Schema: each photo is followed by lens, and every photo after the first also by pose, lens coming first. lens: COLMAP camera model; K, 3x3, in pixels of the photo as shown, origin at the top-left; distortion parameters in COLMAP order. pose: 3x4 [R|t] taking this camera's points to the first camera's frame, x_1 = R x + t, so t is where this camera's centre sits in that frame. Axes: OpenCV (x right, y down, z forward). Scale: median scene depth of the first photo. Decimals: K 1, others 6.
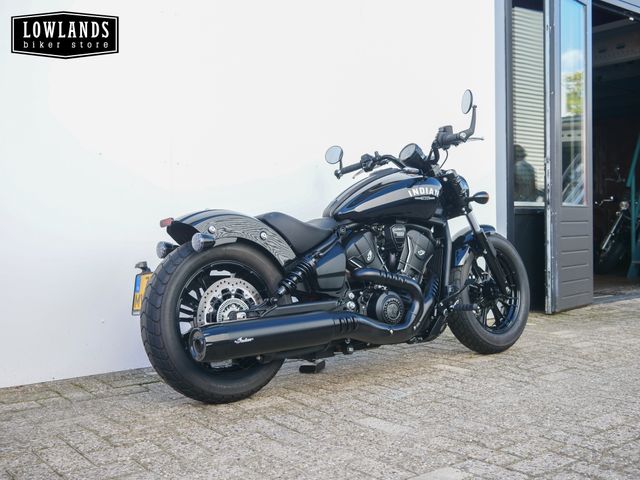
lens RADIAL K [[725.8, 0, 320.0], [0, 725.8, 240.0], [0, 0, 1]] dist [-0.001030, 0.001455]
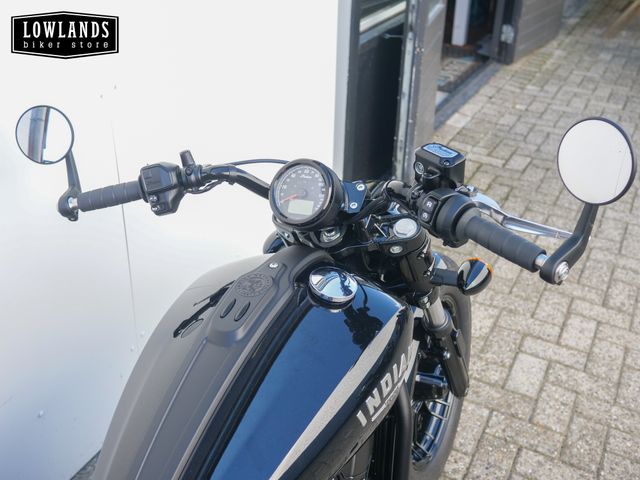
lens RADIAL K [[725.8, 0, 320.0], [0, 725.8, 240.0], [0, 0, 1]] dist [-0.001030, 0.001455]
pose [[0.911898, -0.165400, 0.375612, 0.002089], [-0.032215, 0.883527, 0.467272, -0.235081], [-0.409150, -0.438205, 0.800358, 0.667770]]
